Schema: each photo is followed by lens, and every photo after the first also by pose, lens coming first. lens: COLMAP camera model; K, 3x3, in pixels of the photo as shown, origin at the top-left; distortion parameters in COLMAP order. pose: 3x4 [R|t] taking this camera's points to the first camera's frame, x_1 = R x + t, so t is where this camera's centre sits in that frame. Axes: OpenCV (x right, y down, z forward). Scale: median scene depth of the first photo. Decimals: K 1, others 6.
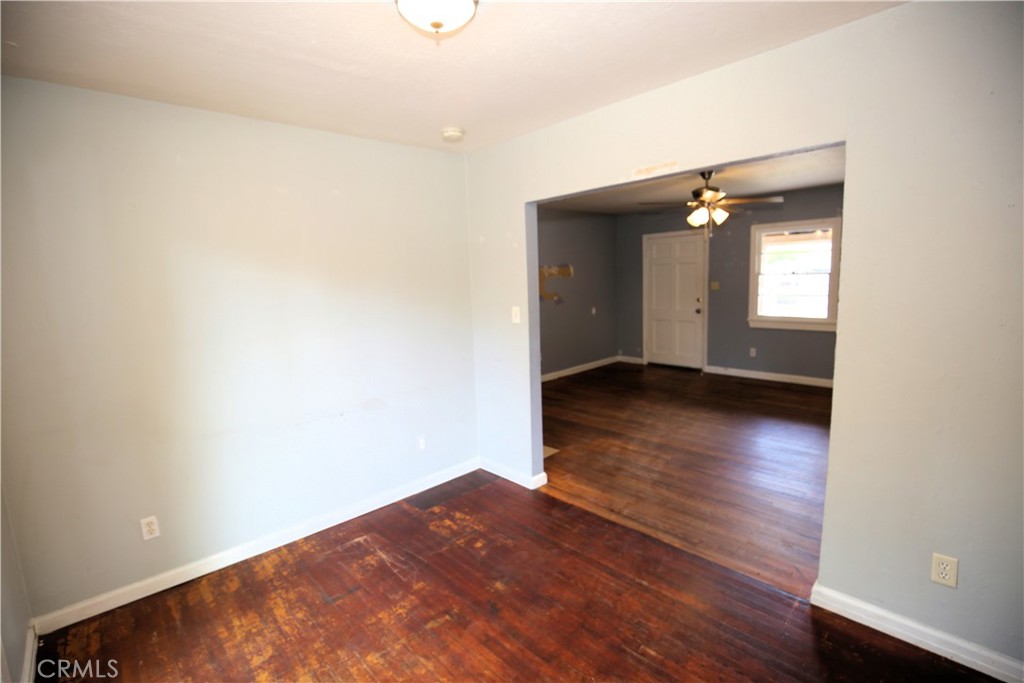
lens RADIAL K [[478.9, 0, 512.0], [0, 478.9, 341.5], [0, 0, 1]] dist [-0.034820, 0.000553]
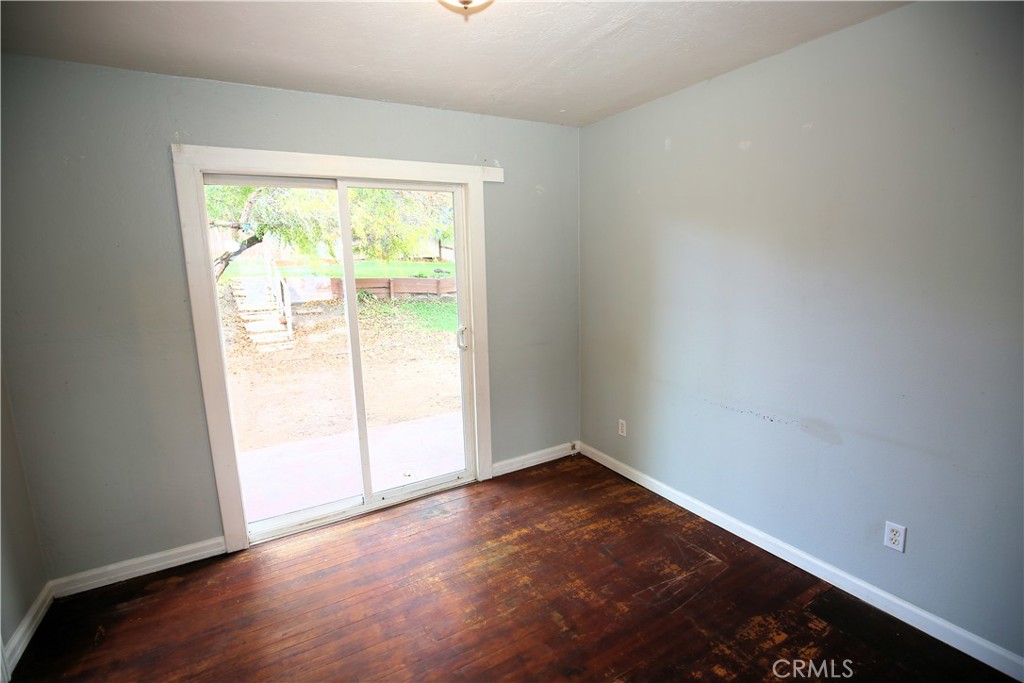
lens RADIAL K [[478.3, 0, 512.0], [0, 478.3, 341.5], [0, 0, 1]] dist [-0.022670, -0.000102]
pose [[-0.234727, 0.207149, -0.949733, 0.589494], [-0.090617, 0.968112, 0.233554, -0.151059], [0.967828, 0.140883, -0.208471, 0.917711]]
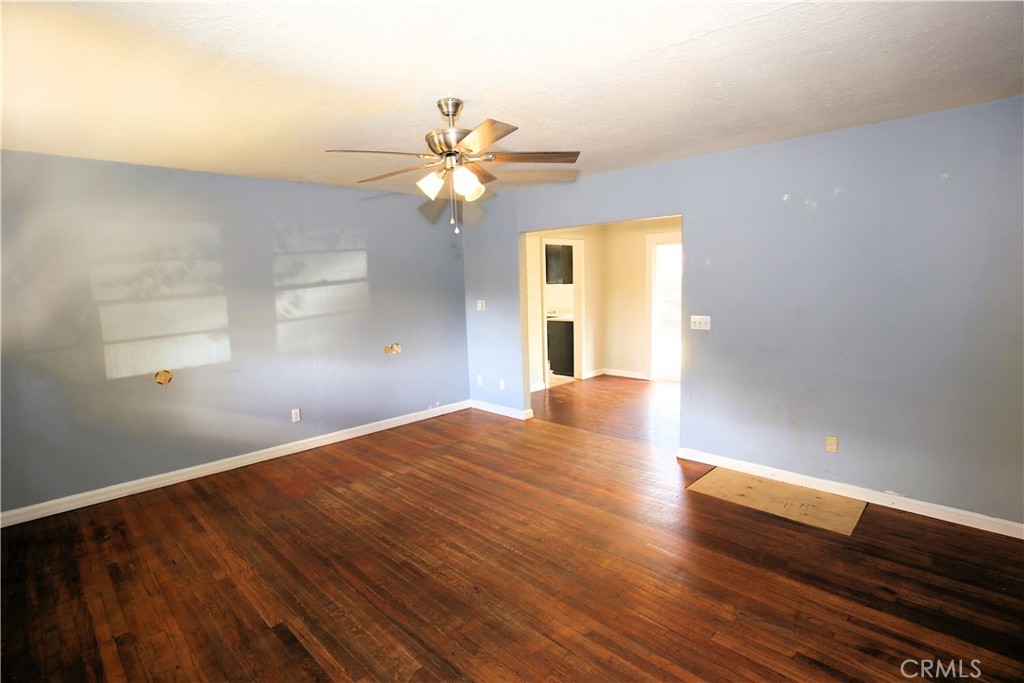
lens RADIAL K [[498.2, 0, 491.9], [0, 498.2, 339.5], [0, 0, 1]] dist [-0.026628, -0.000411]
pose [[-0.997610, 0.068303, 0.010407, 0.716411], [0.068719, 0.965320, 0.251862, -0.450639], [0.007157, 0.251975, -0.967707, 3.062357]]
